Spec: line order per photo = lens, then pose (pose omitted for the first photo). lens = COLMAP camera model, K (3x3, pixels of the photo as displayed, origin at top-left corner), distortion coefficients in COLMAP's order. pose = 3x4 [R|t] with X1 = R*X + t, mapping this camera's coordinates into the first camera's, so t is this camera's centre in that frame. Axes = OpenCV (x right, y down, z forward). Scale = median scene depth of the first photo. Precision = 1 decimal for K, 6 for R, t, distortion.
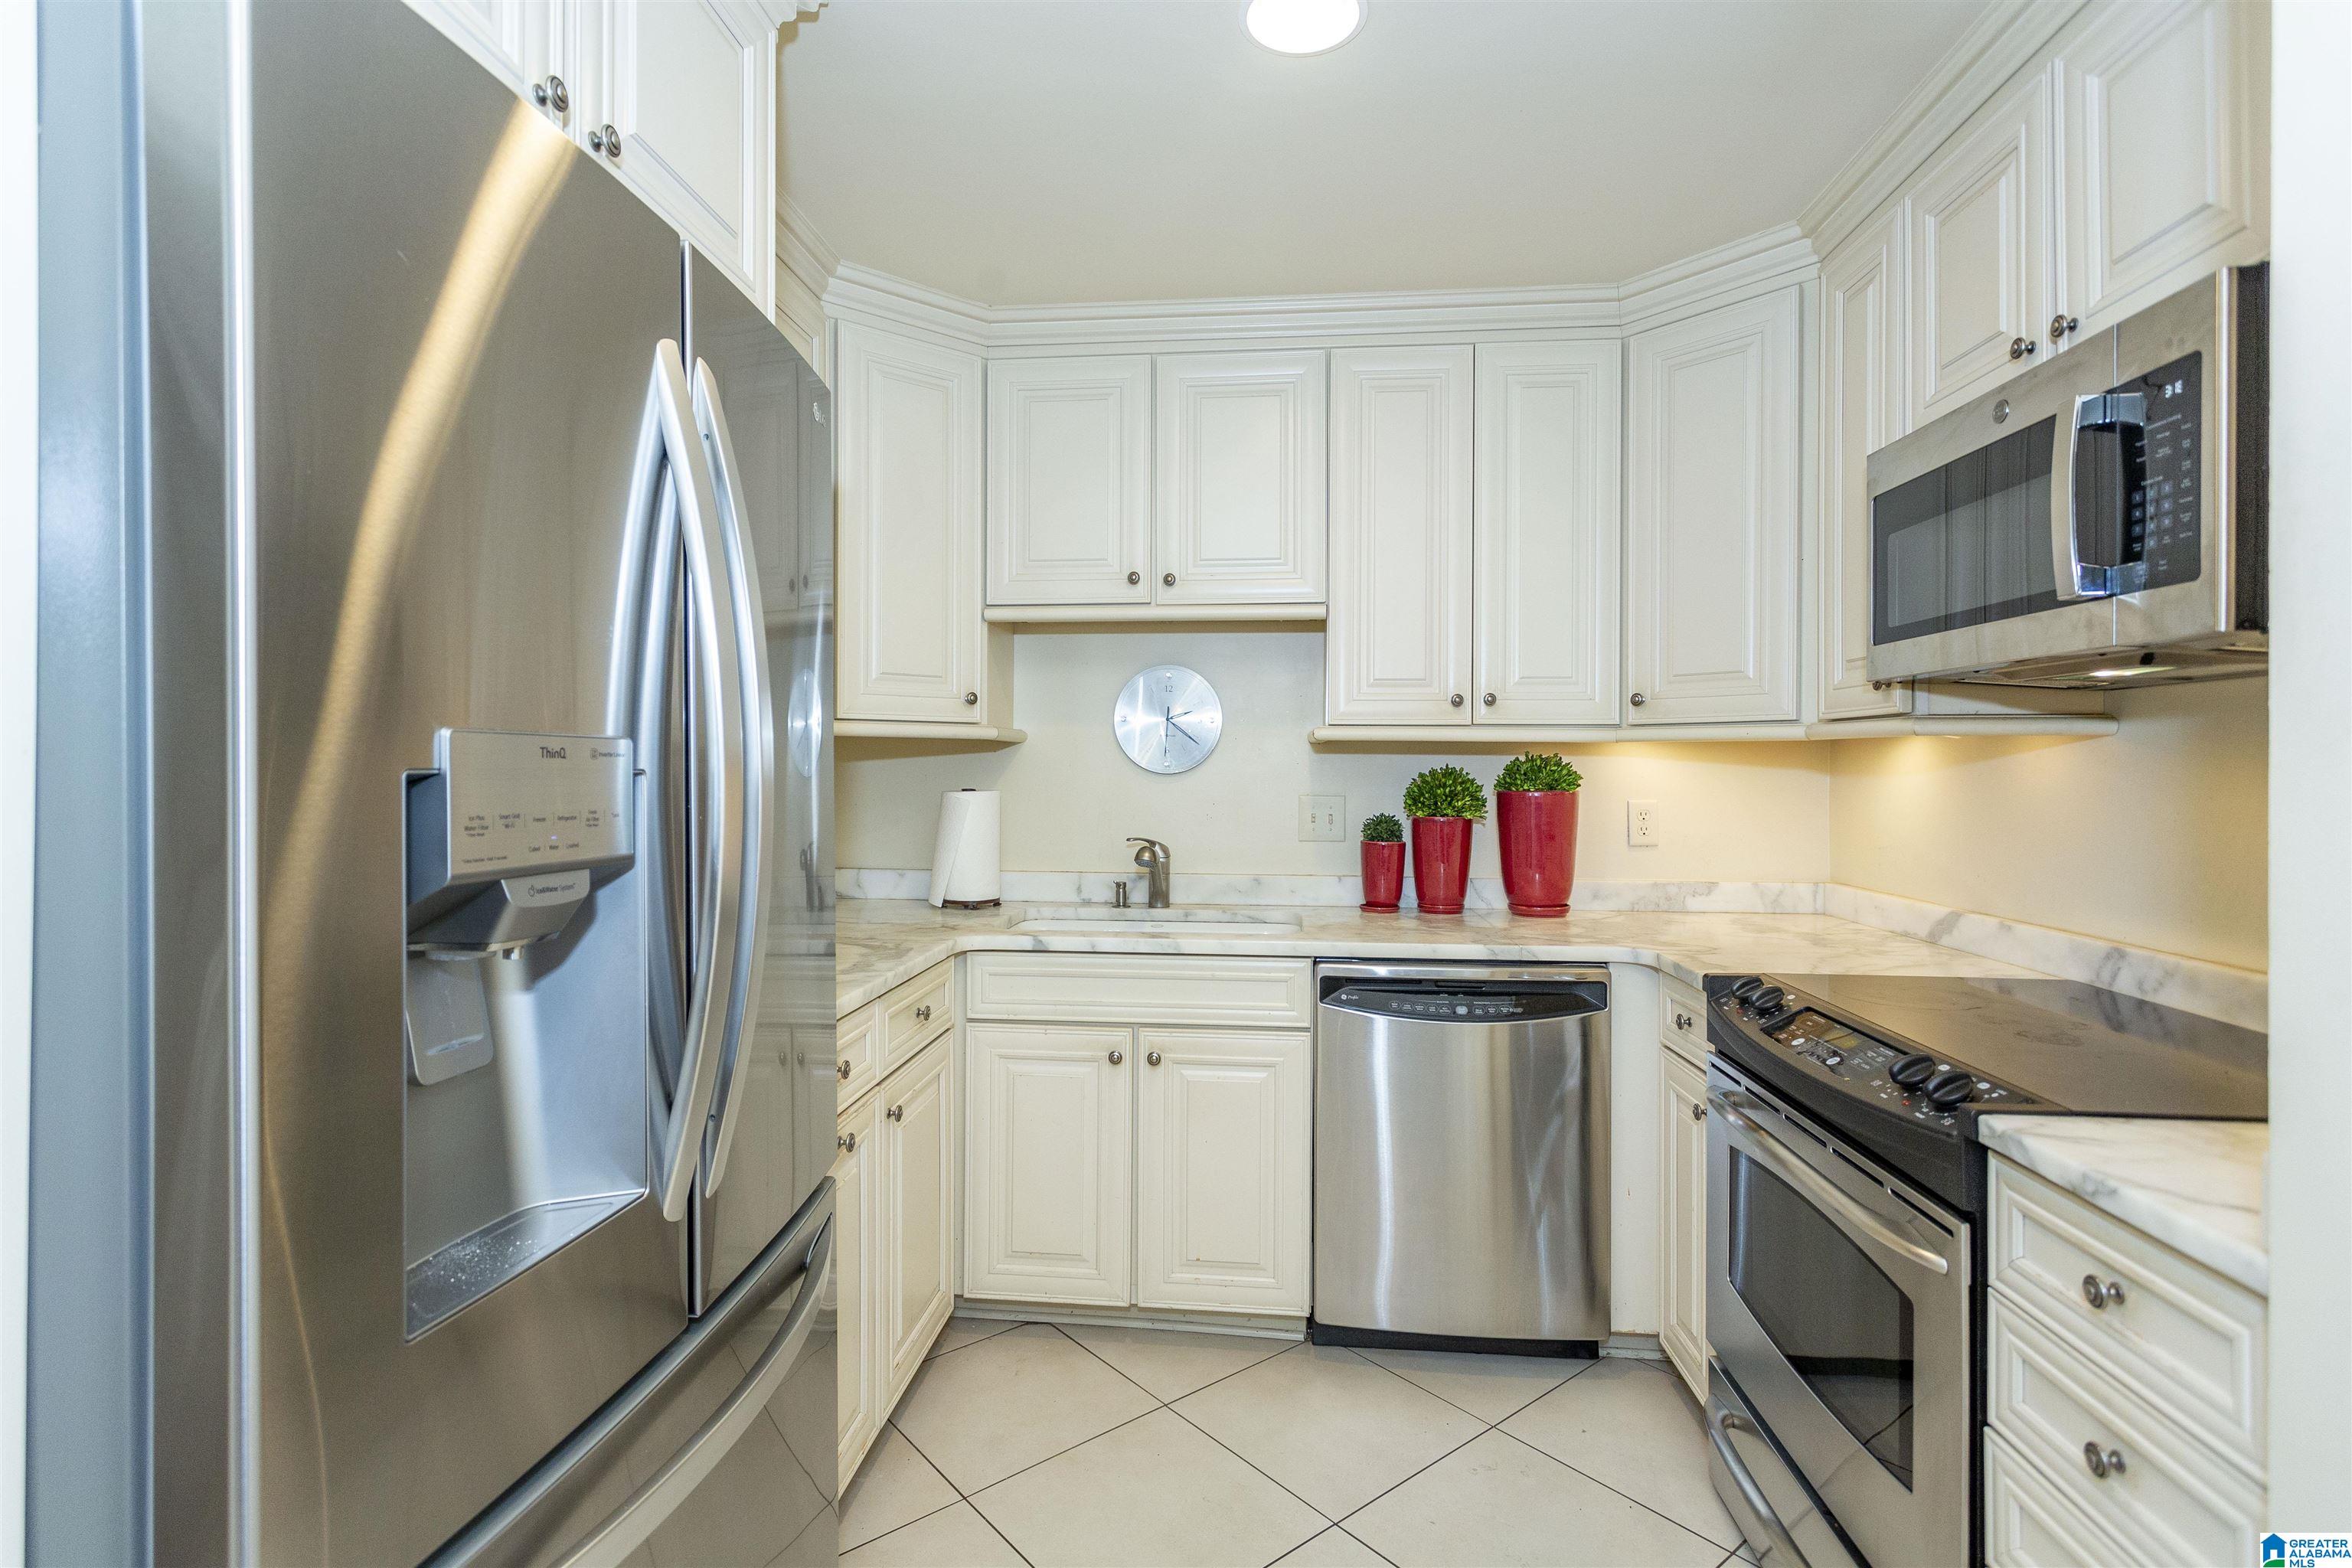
lens RADIAL K [[1123.5, 0, 1162.0], [0, 1123.5, 777.2], [0, 0, 1]] dist [0.011939, 0.000198]
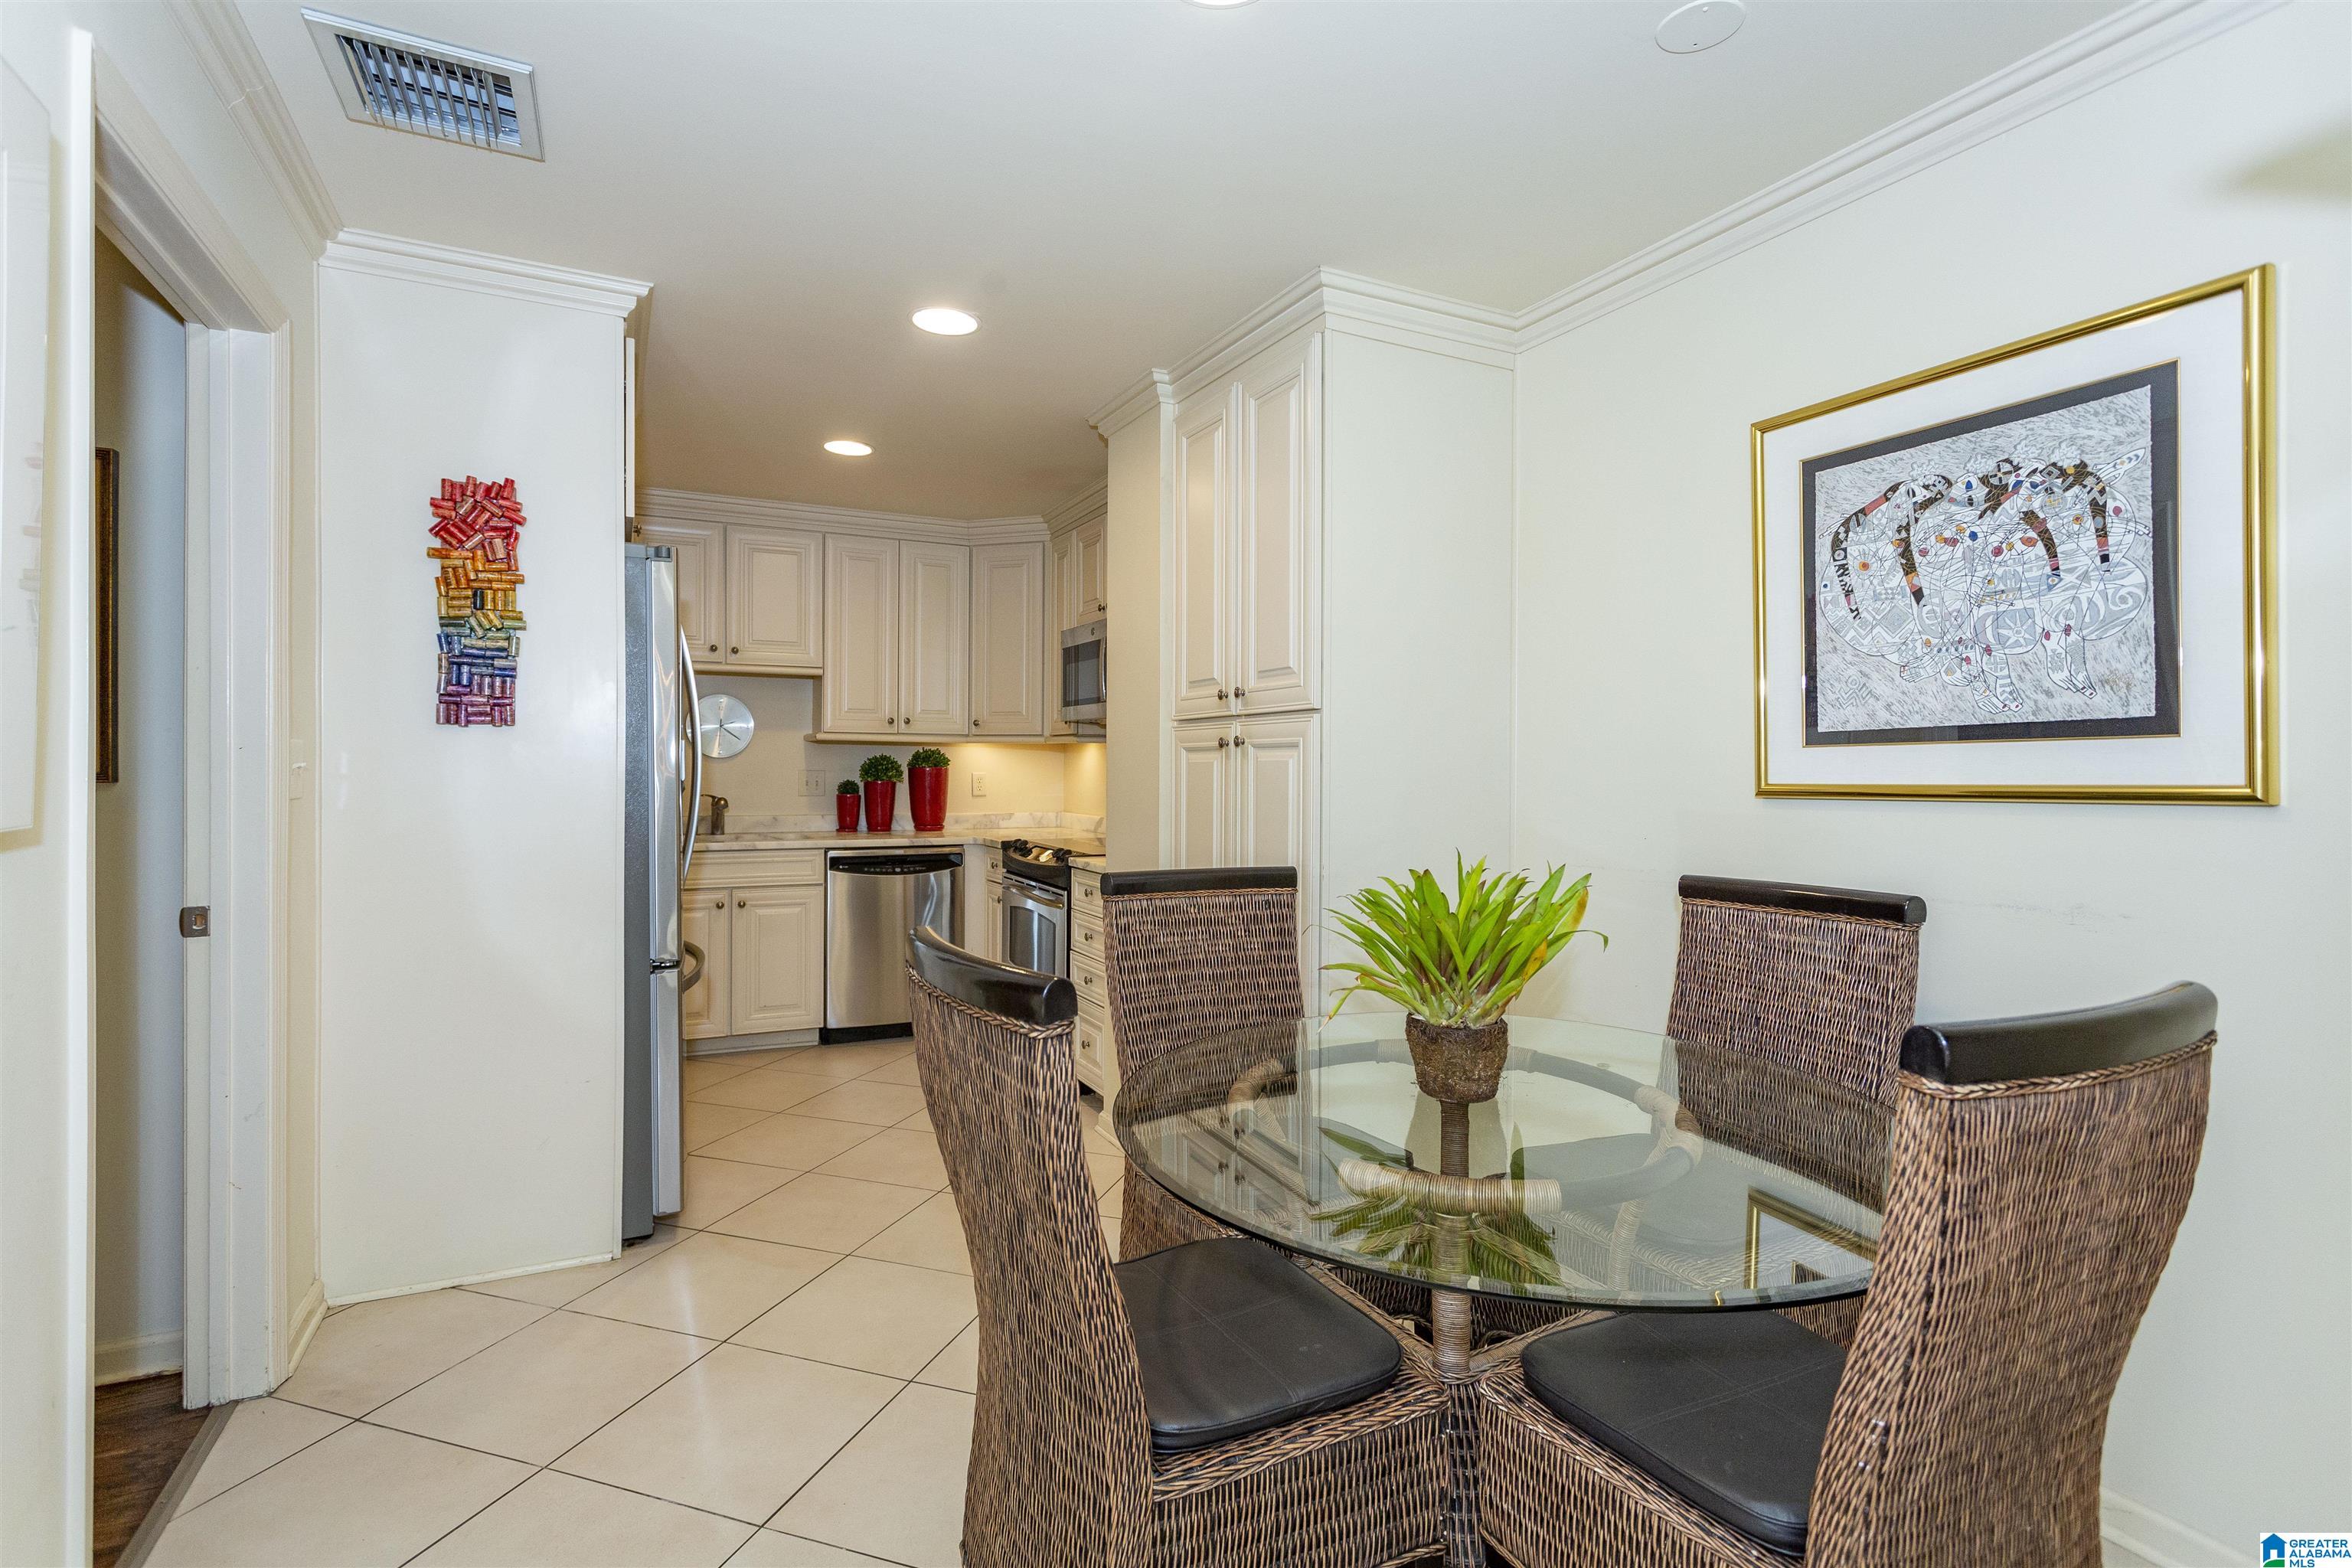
lens RADIAL K [[1123.5, 0, 1174.6], [0, 1123.5, 767.0], [0, 0, 1]] dist [0.011939, 0.000198]
pose [[0.843100, 0.000697, 0.537756, -0.355729], [-0.000723, 1.000000, -0.000162, 0.012035], [-0.537756, -0.000253, 0.843101, -0.872947]]
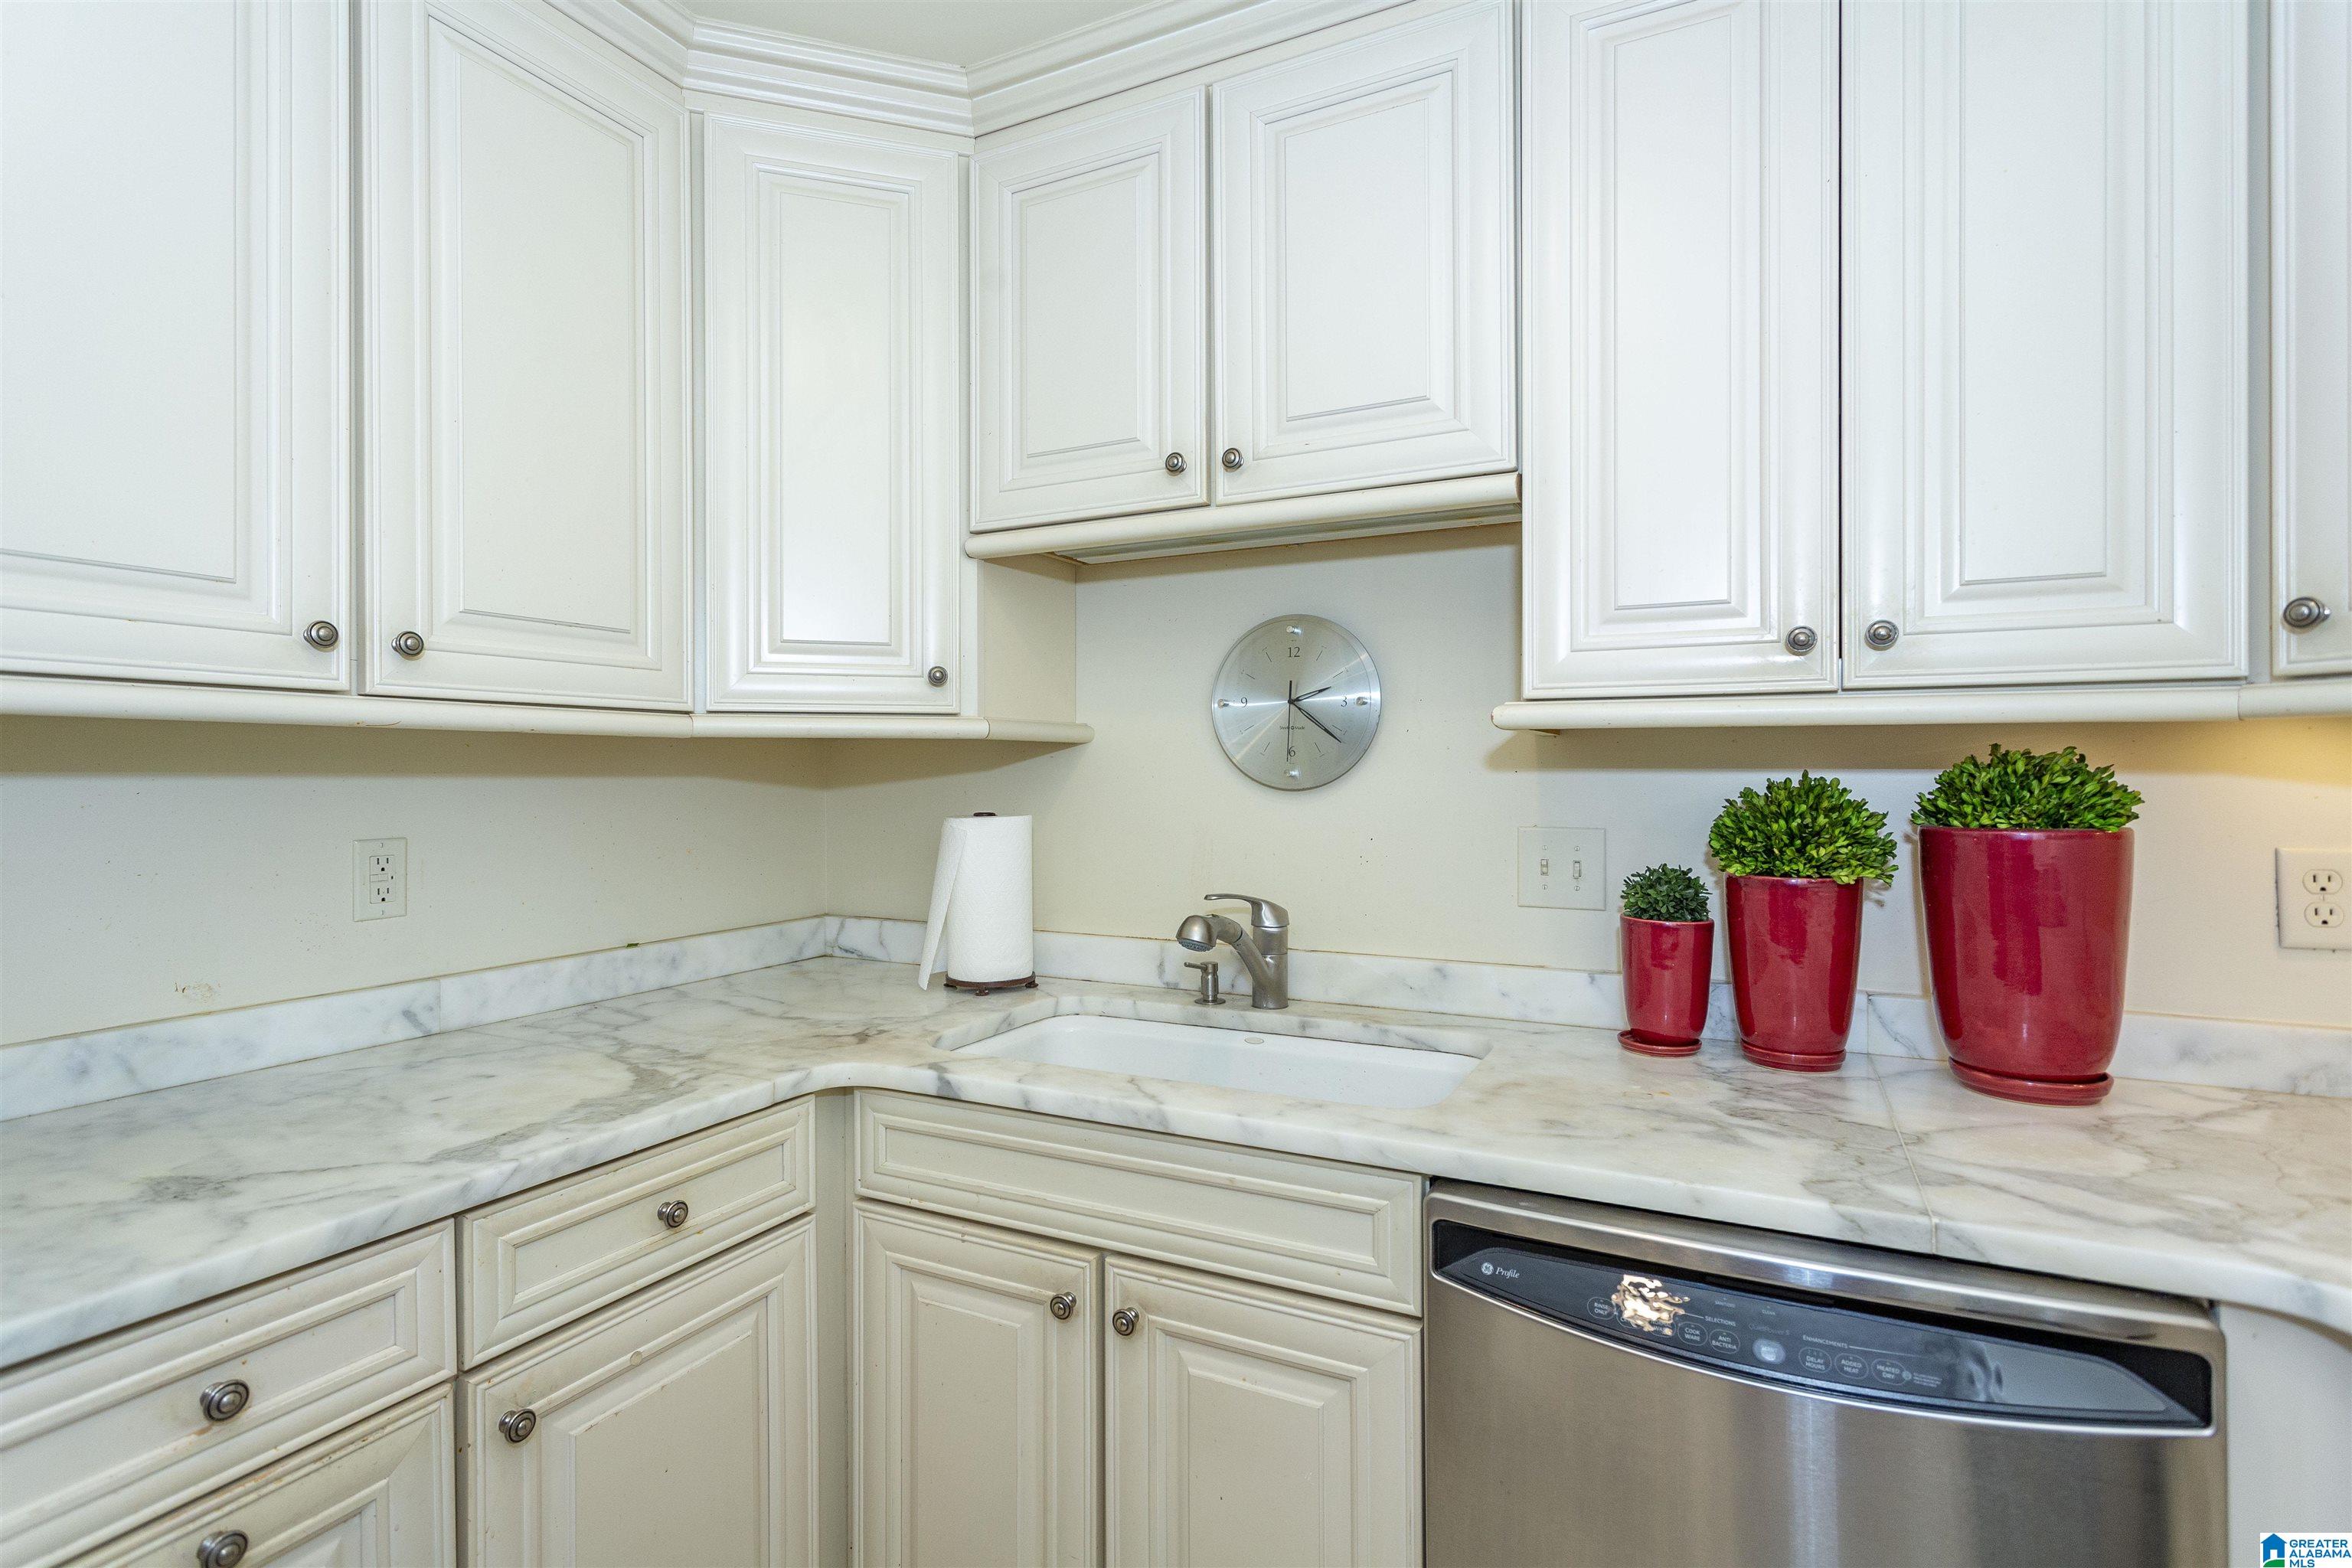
lens RADIAL K [[1123.5, 0, 1129.9], [0, 1123.5, 773.2], [0, 0, 1]] dist [0.011939, 0.000198]
pose [[0.922762, -0.005697, -0.385329, 0.173223], [0.003052, 0.999967, -0.007476, -0.008245], [0.385359, 0.005722, 0.922749, 0.420798]]
